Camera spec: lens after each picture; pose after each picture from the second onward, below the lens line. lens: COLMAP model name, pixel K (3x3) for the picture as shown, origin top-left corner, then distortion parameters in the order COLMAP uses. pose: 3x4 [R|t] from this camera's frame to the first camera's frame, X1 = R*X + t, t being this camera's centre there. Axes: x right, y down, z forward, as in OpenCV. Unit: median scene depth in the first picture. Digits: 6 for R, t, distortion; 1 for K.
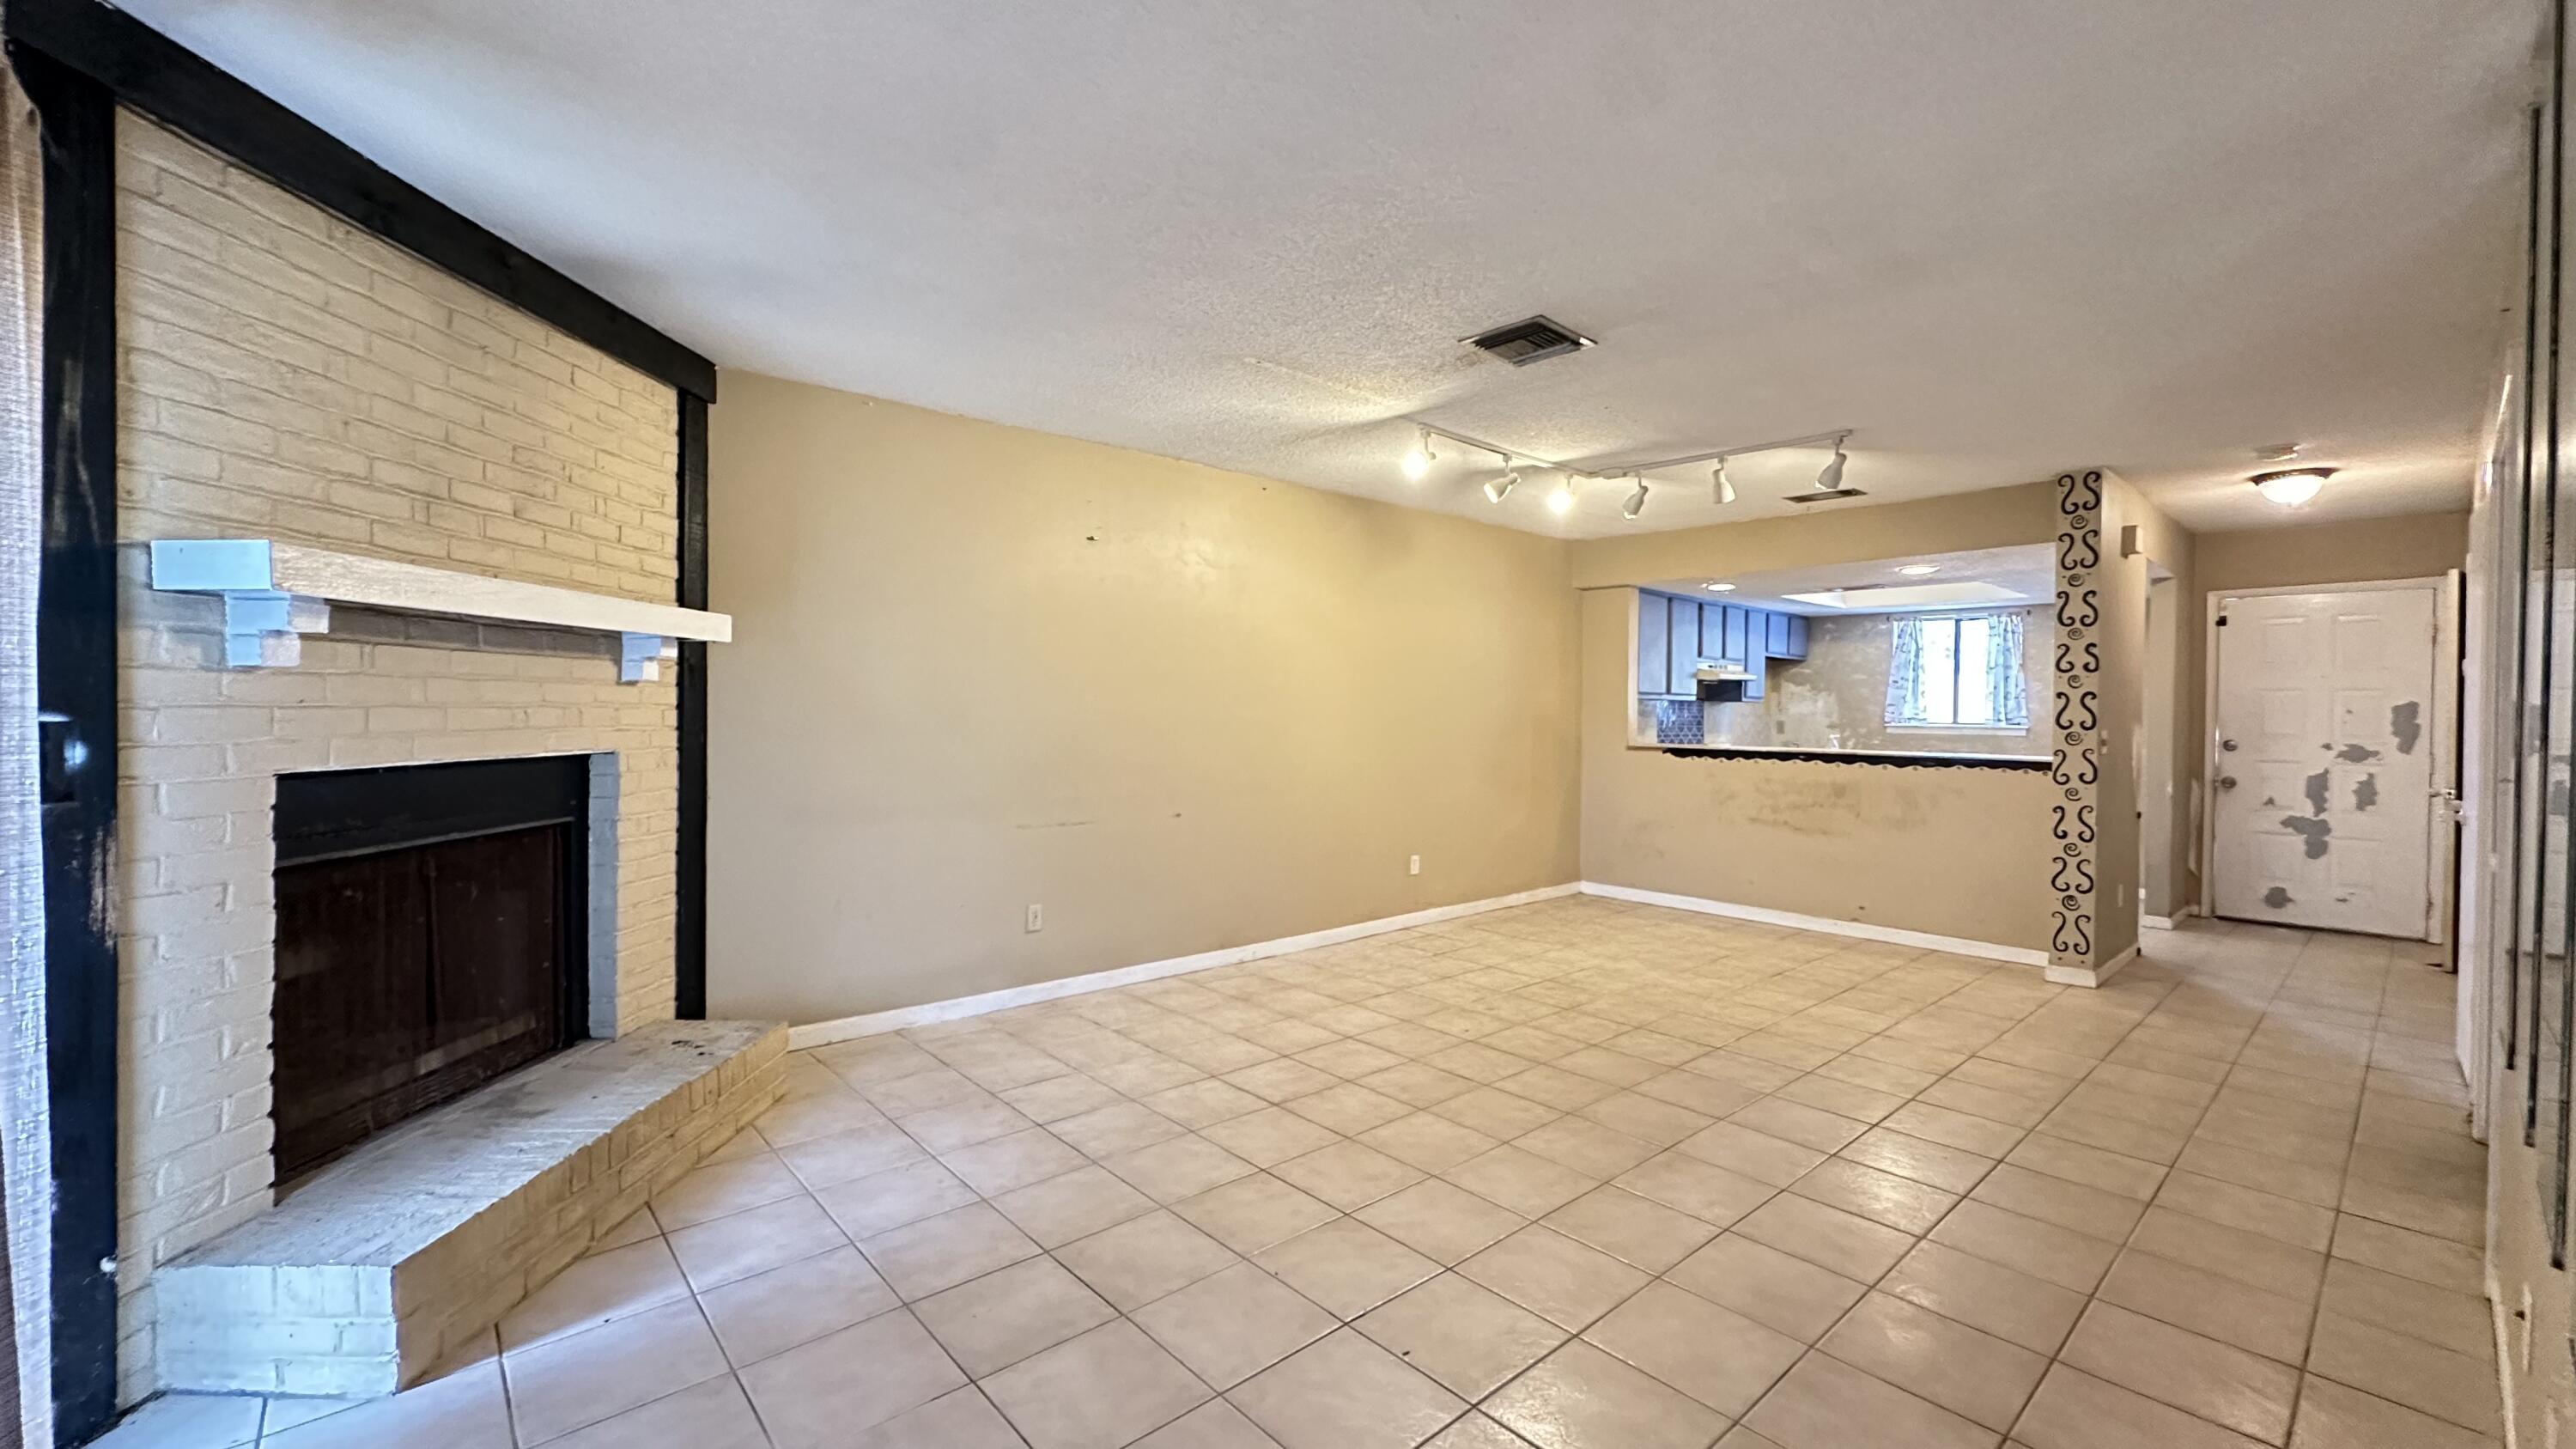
lens RADIAL K [[1020.6, 0, 1284.2], [0, 1020.6, 720.7], [0, 0, 1]] dist [0.000858, 0.000223]
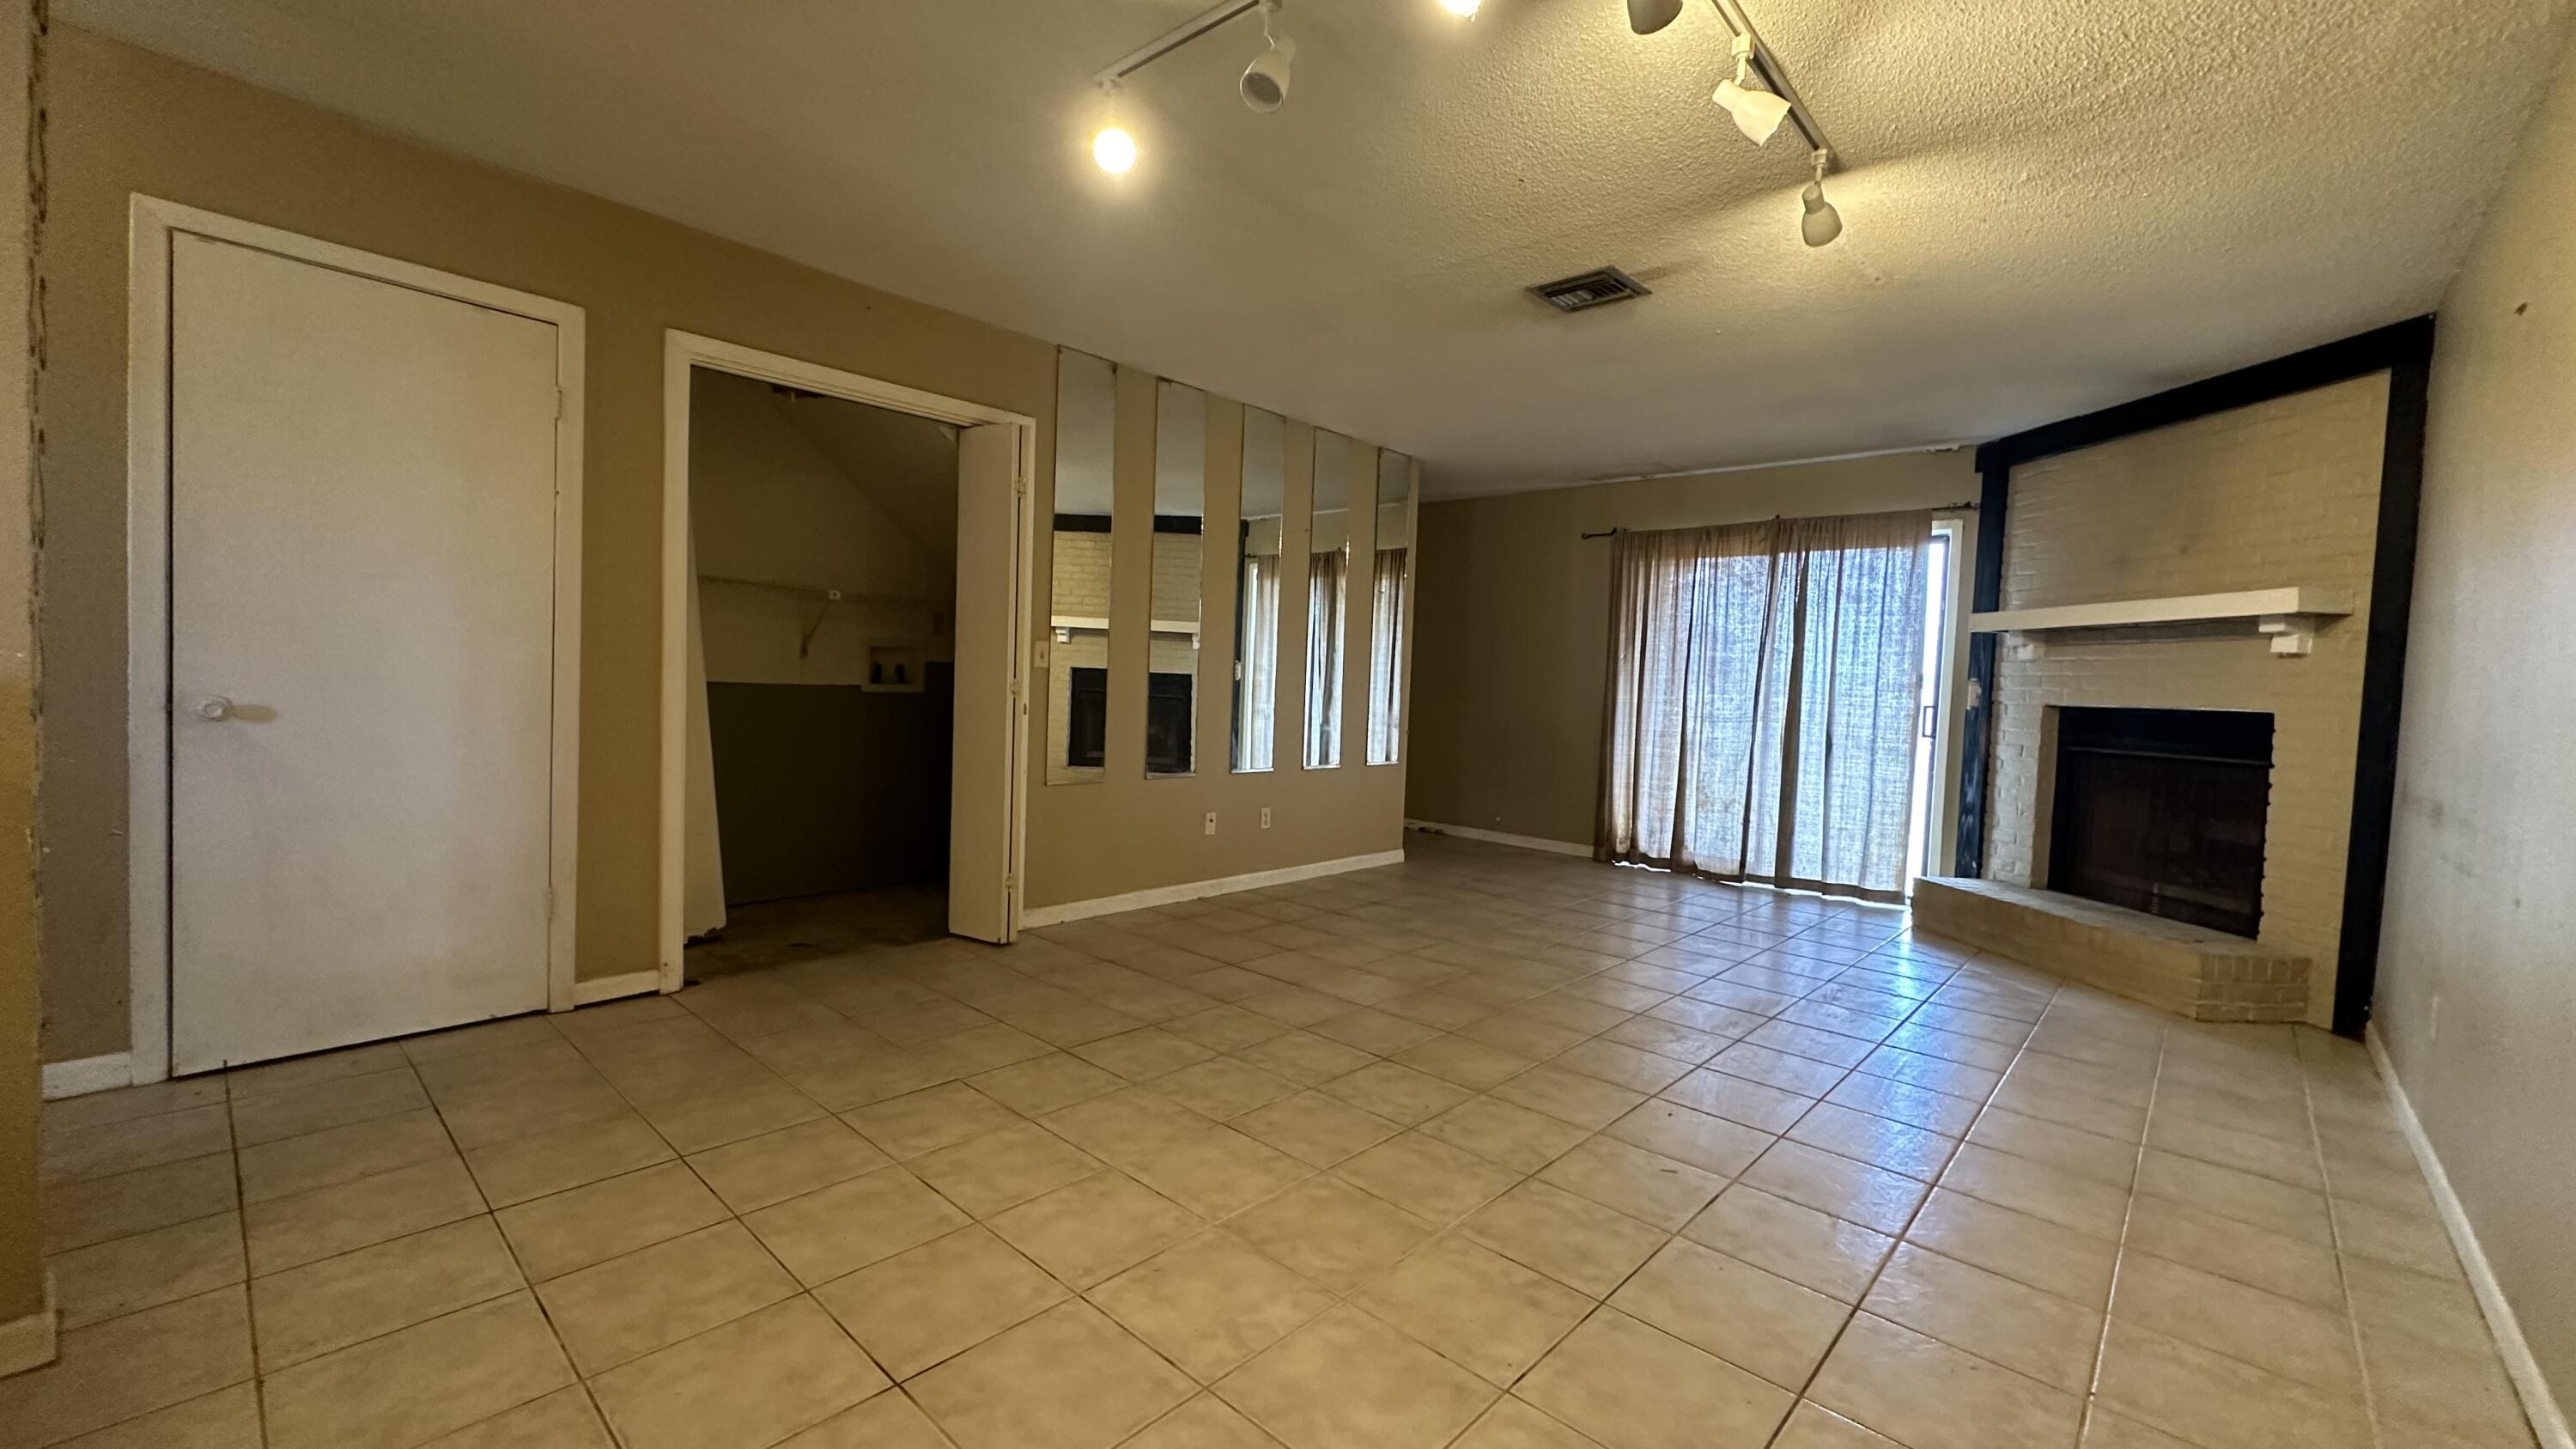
lens RADIAL K [[1020.6, 0, 1287.0], [0, 1020.6, 721.7], [0, 0, 1]] dist [0.000858, 0.000223]
pose [[-0.993570, -0.047950, -0.102567, 0.537290], [-0.053551, 0.997181, 0.052567, 0.033153], [0.099757, 0.057721, -0.993336, 1.721267]]
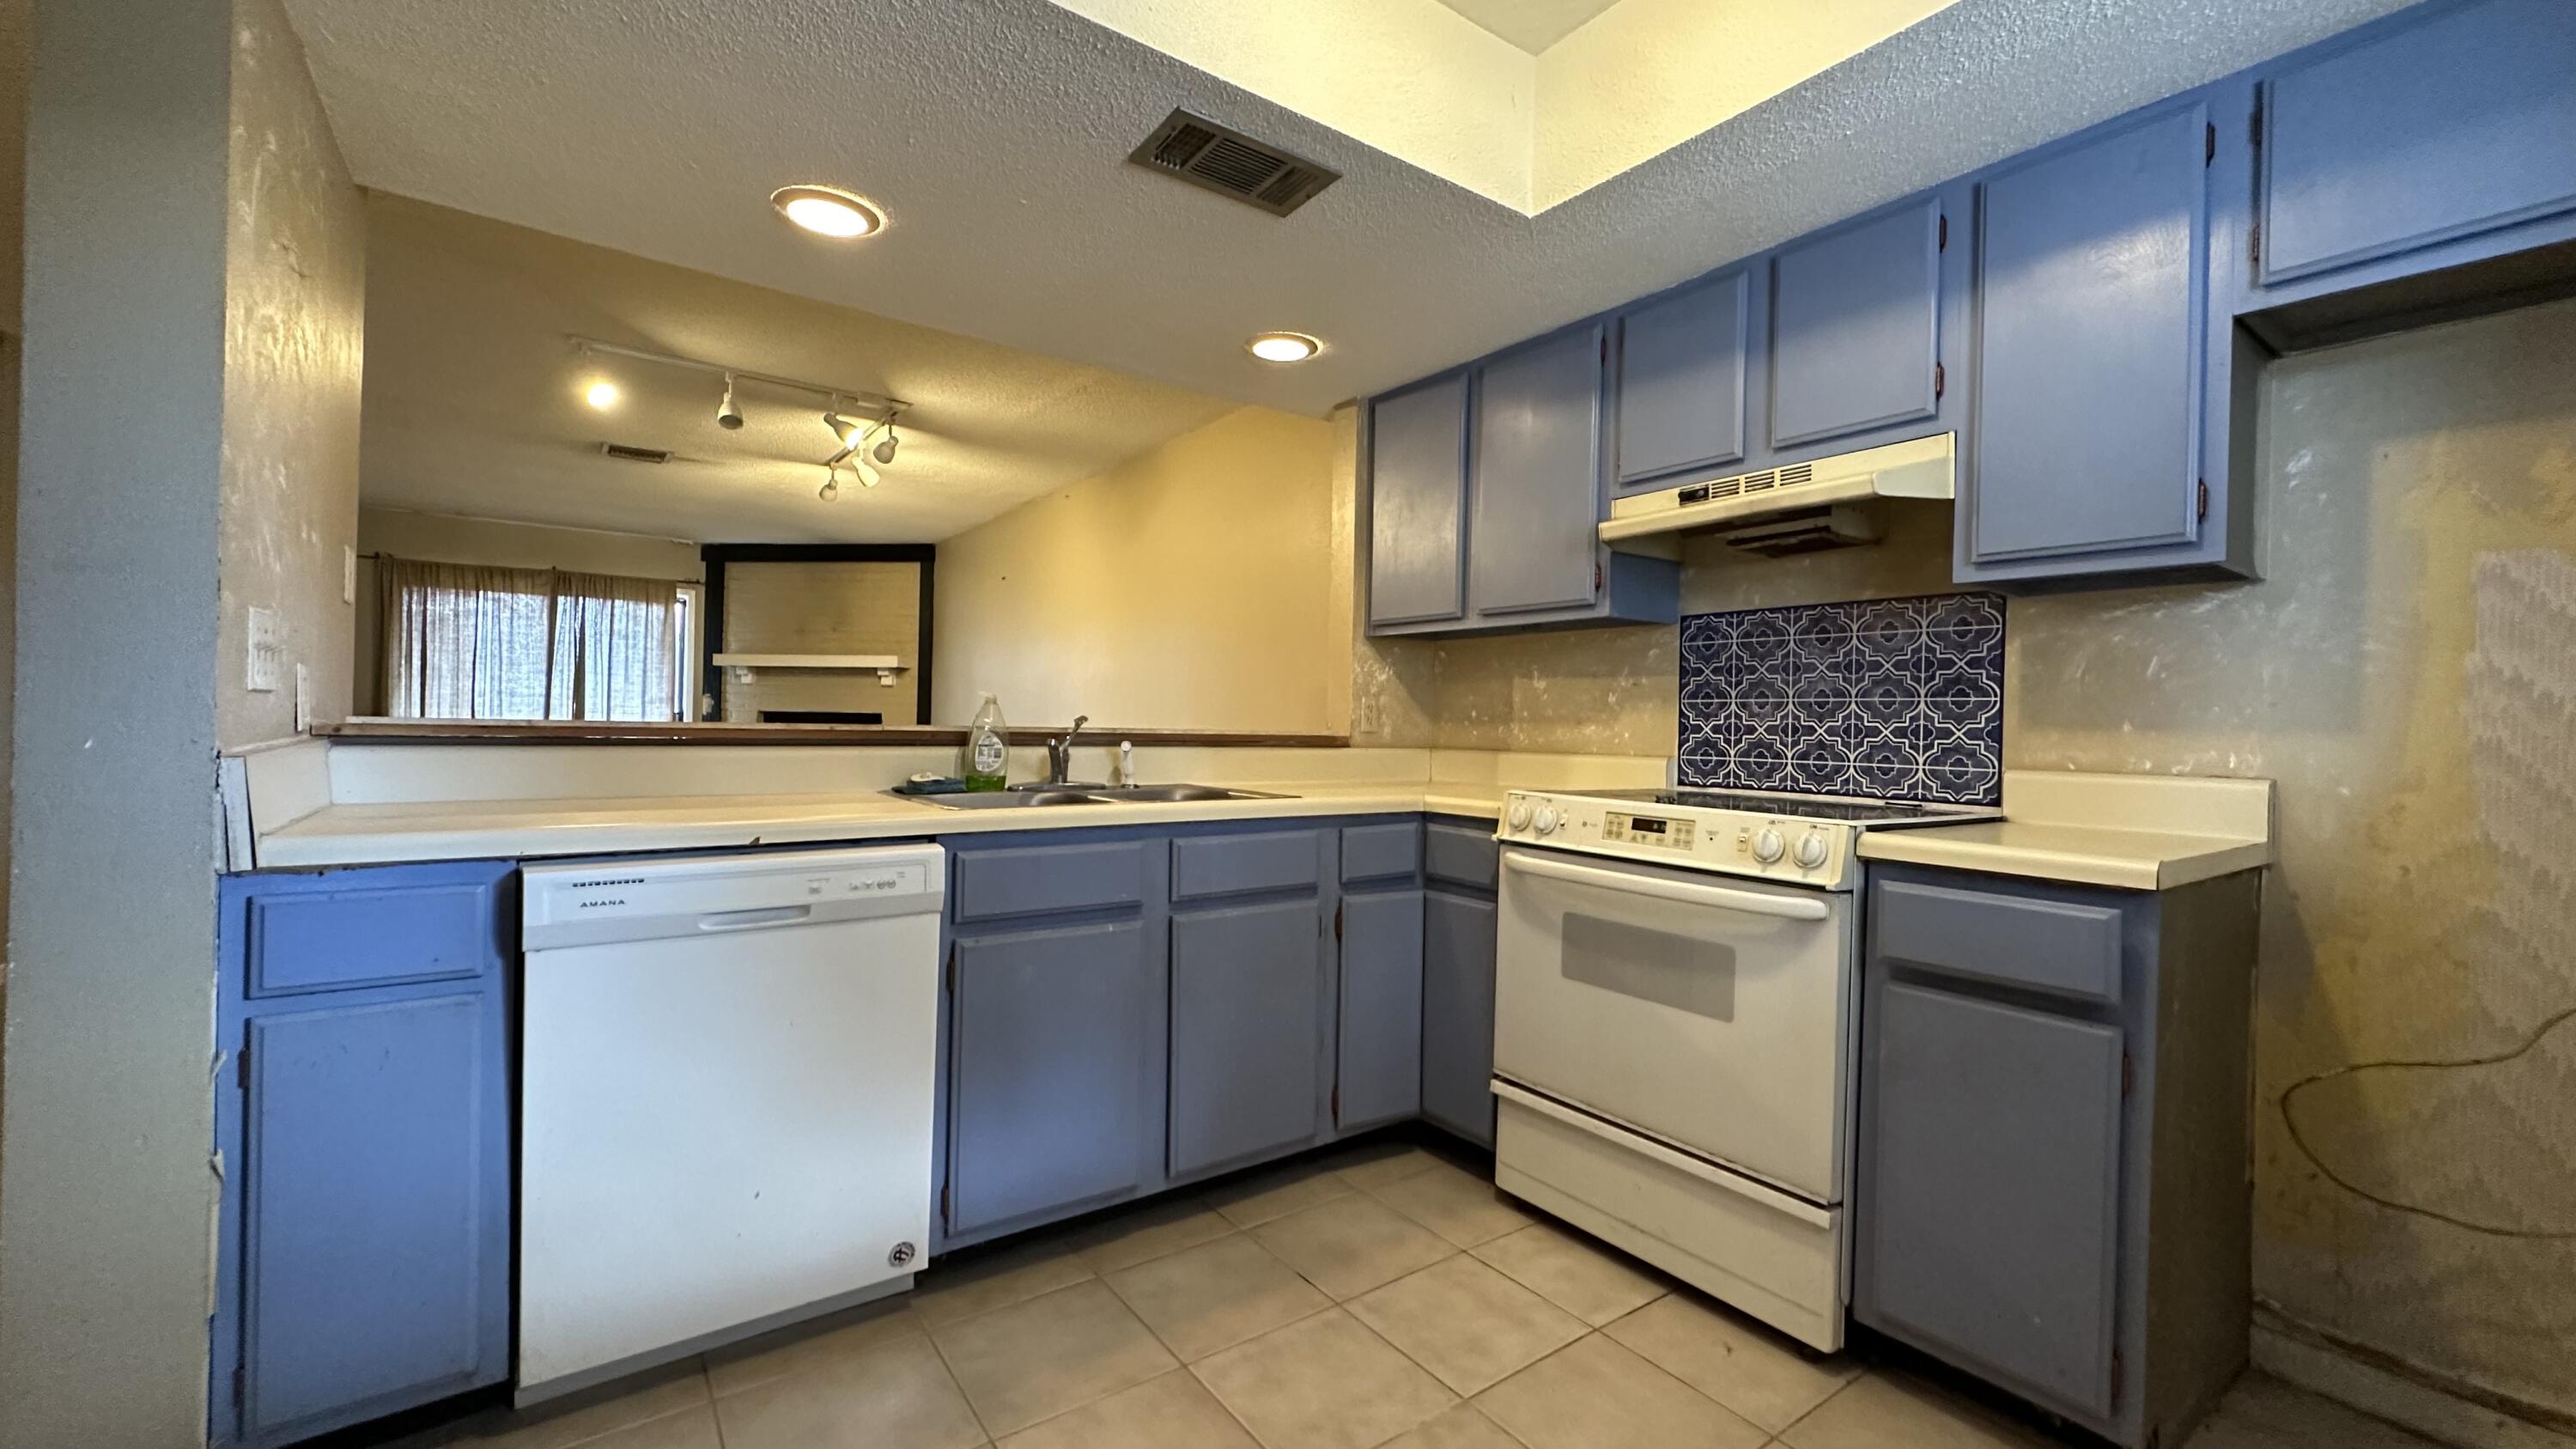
lens RADIAL K [[1020.6, 0, 1290.5], [0, 1020.6, 720.2], [0, 0, 1]] dist [0.000858, 0.000223]
pose [[-0.100627, -0.019484, -0.994733, 1.482102], [-0.032190, 0.999349, -0.016318, 0.047235], [0.994403, 0.030378, -0.101189, 1.872483]]
